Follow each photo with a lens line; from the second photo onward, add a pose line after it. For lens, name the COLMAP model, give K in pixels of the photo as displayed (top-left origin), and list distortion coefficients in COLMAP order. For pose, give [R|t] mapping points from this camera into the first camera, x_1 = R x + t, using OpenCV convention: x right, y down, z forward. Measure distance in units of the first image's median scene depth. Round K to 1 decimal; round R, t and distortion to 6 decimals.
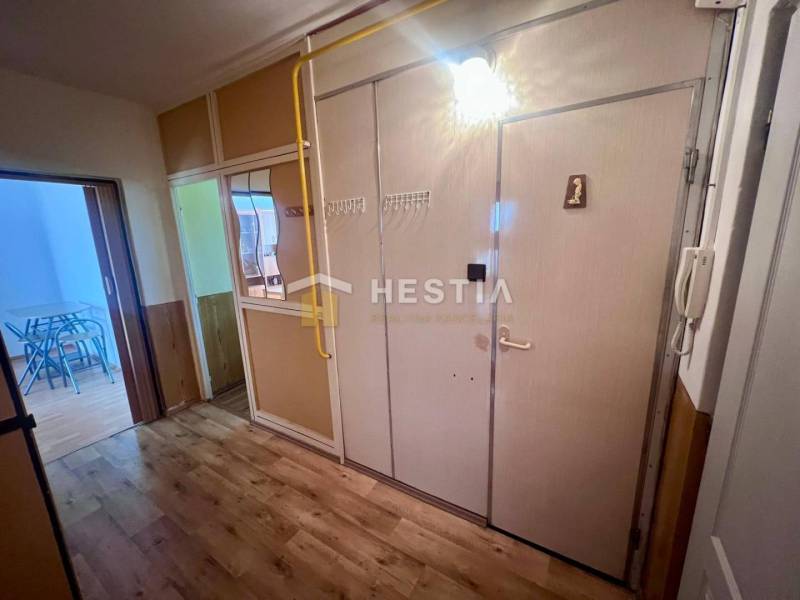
lens RADIAL K [[321.6, 0, 401.9], [0, 321.6, 298.9], [0, 0, 1]] dist [0.006036, 0.000301]
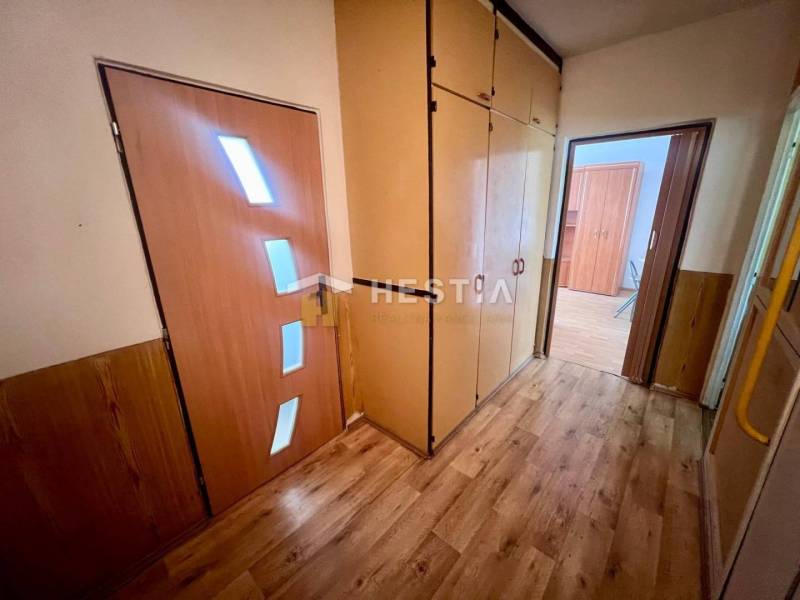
lens RADIAL K [[321.6, 0, 398.0], [0, 321.6, 298.8], [0, 0, 1]] dist [0.006036, 0.000301]
pose [[-0.175213, 0.310236, -0.934373, 0.254264], [-0.177352, 0.923584, 0.339911, -0.085114], [0.968425, 0.225270, -0.106803, 0.452927]]
